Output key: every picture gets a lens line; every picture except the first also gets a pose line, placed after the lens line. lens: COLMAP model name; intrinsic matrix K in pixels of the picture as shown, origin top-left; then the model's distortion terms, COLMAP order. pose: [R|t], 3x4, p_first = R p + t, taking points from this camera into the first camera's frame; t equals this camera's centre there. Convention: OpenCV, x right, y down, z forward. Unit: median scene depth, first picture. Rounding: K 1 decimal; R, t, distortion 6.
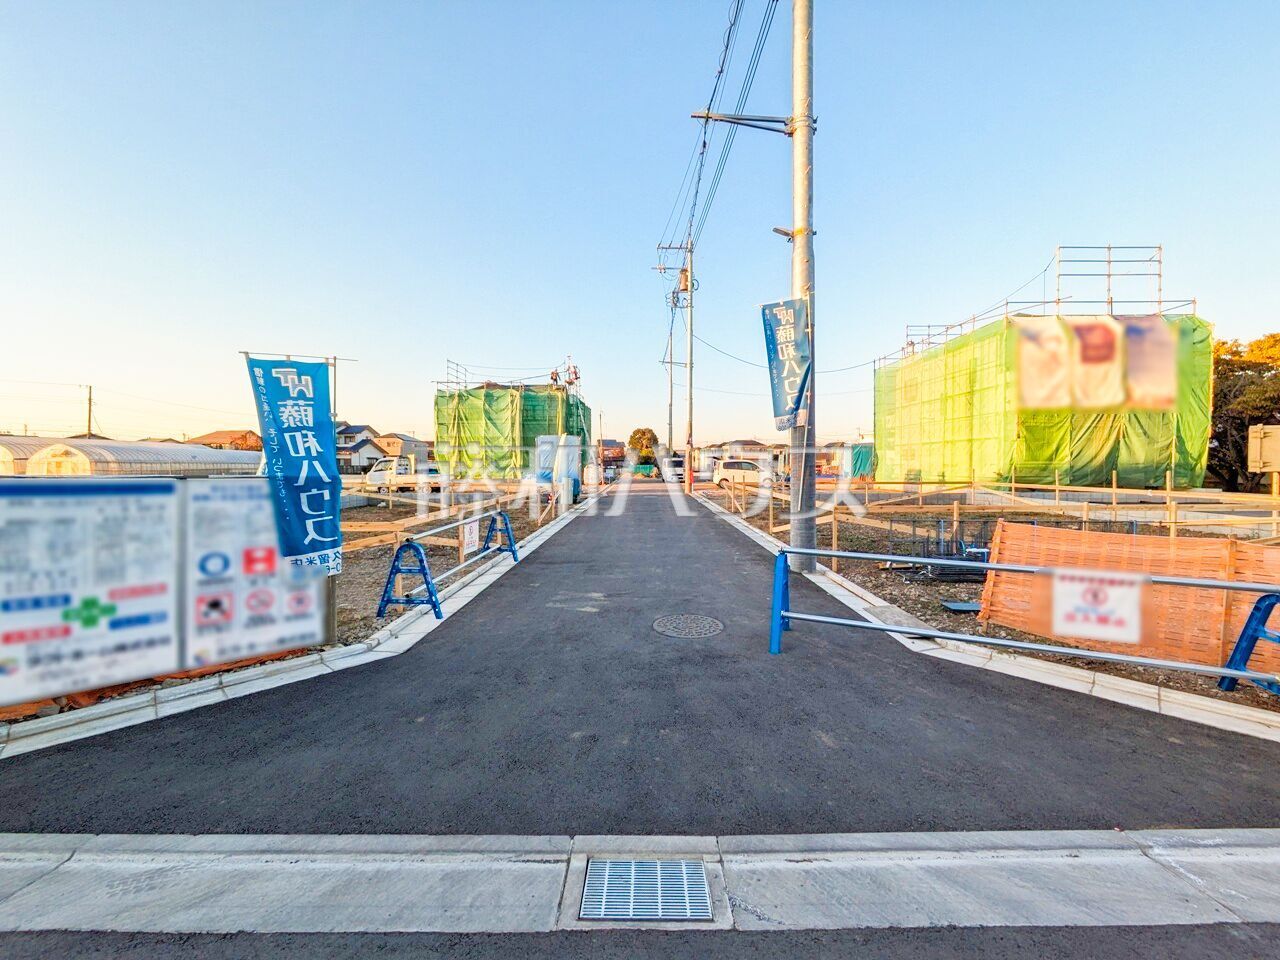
lens RADIAL K [[501.7, 0, 641.1], [0, 501.7, 479.3], [0, 0, 1]] dist [0.003285, -0.000485]
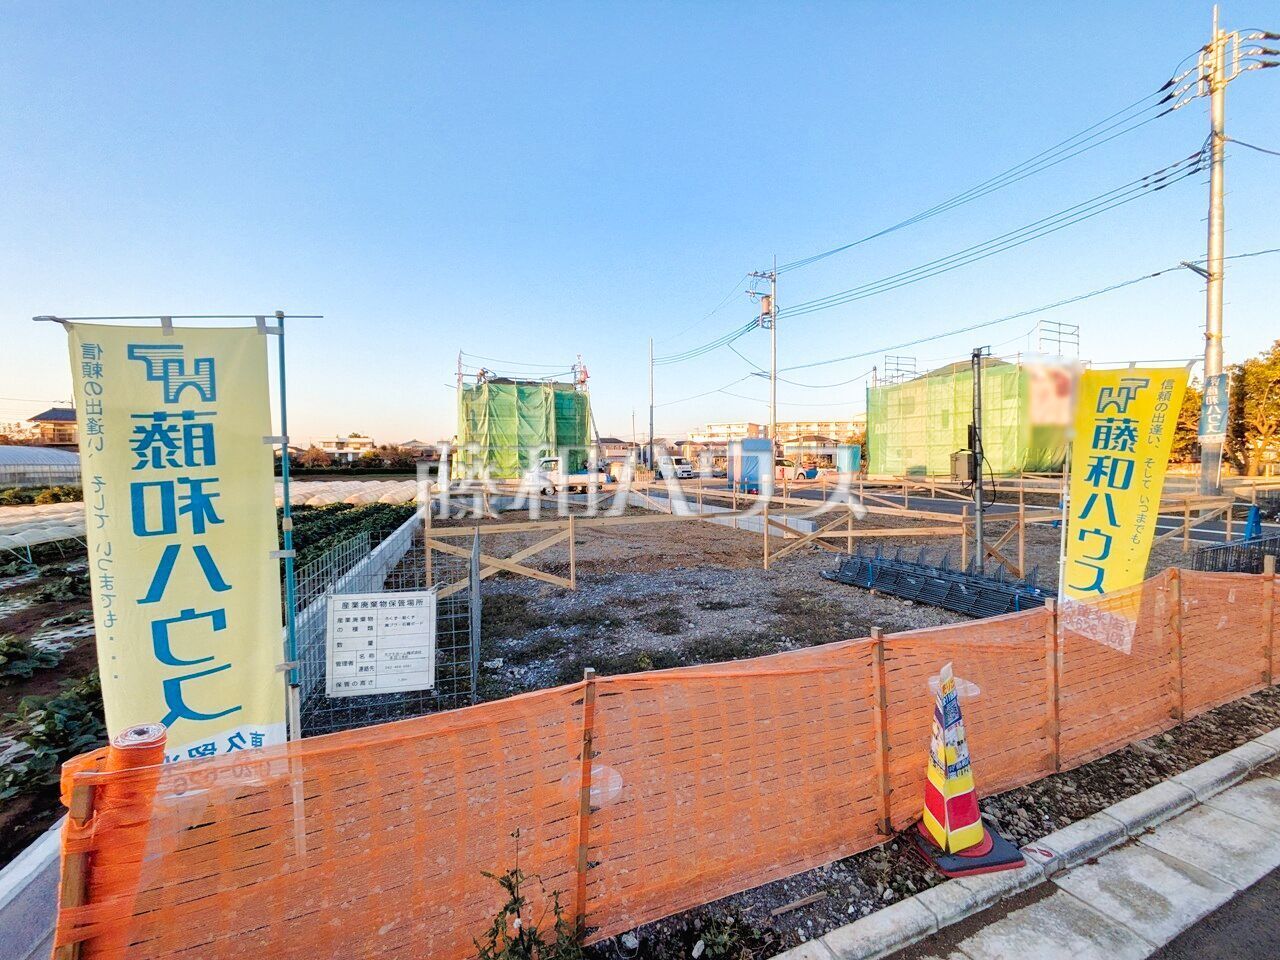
lens RADIAL K [[501.7, 0, 643.7], [0, 501.7, 482.3], [0, 0, 1]] dist [0.003285, -0.000485]
pose [[0.921700, -0.022437, 0.387255, -0.464198], [0.017798, 0.999721, 0.015560, -0.004499], [-0.387496, -0.007449, 0.921841, 0.022023]]
